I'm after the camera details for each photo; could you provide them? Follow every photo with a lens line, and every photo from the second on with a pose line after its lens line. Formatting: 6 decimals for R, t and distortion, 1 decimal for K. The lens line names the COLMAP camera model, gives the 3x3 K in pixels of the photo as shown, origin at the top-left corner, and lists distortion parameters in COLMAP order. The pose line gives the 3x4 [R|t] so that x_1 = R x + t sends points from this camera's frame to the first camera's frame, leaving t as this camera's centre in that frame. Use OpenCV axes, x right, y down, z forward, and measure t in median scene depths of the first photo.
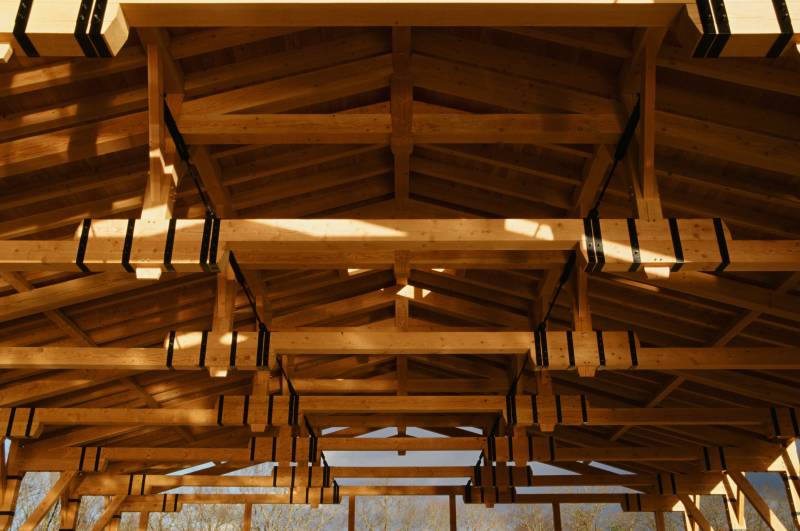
lens RADIAL K [[756.4, 0, 411.9], [0, 756.4, 265.7], [0, 0, 1]] dist [0.018835, 0.015460]
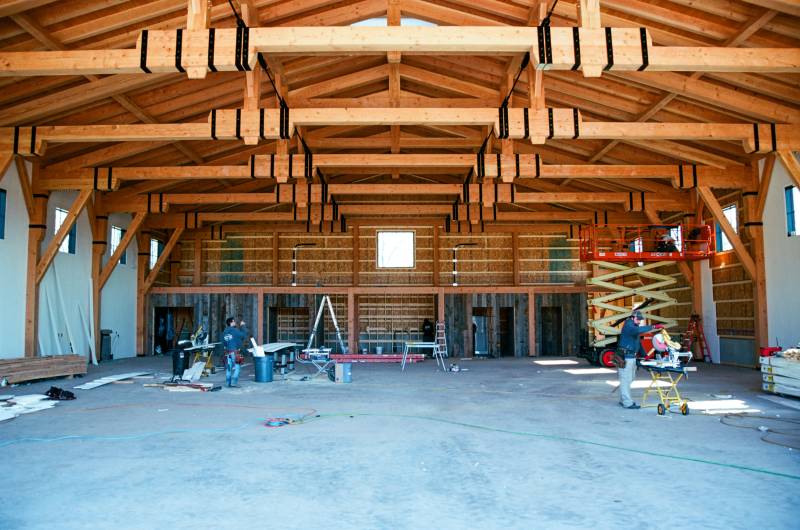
lens RADIAL K [[1139.7, 0, 400.0], [0, 1139.7, 265.0], [0, 0, 1]] dist [0.187209, 0.057069]
pose [[0.999976, -0.002210, -0.006627, 0.008718], [0.004614, 0.921209, 0.389042, -0.404060], [0.005245, -0.389063, 0.921196, -0.834587]]
